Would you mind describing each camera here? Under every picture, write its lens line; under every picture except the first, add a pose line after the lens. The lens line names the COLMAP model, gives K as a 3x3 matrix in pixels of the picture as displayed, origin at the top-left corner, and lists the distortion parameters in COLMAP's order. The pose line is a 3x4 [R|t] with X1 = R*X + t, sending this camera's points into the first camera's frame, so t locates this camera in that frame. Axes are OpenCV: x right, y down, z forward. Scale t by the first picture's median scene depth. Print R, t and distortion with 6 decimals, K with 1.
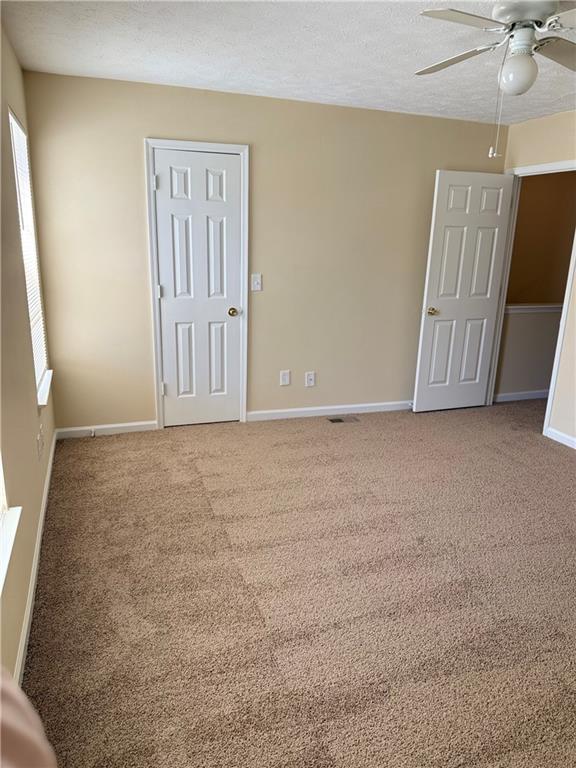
lens RADIAL K [[537.1, 0, 287.2], [0, 537.1, 384.9], [0, 0, 1]] dist [0.016834, -0.035365]
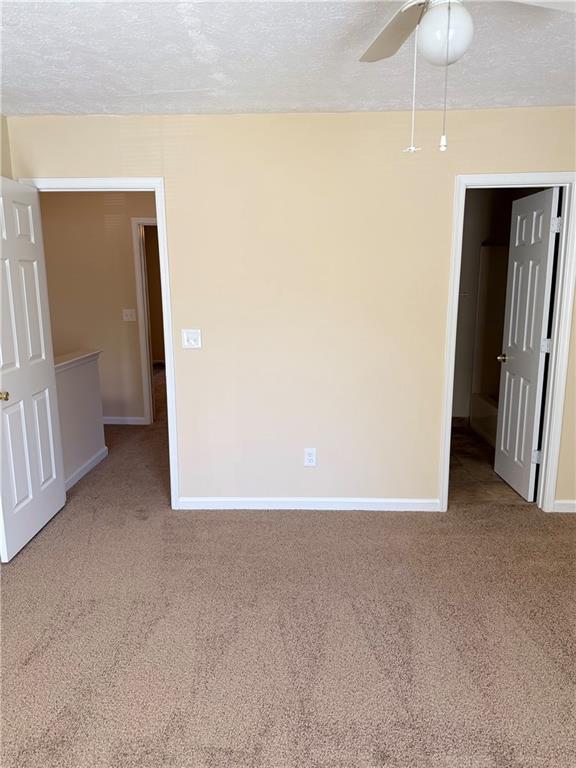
lens RADIAL K [[537.1, 0, 287.2], [0, 537.1, 383.2], [0, 0, 1]] dist [0.016834, -0.035365]
pose [[0.367577, -0.211551, 0.905612, -0.161091], [0.265310, 0.957171, 0.115909, -0.139221], [-0.891346, 0.197663, 0.407960, 0.472200]]
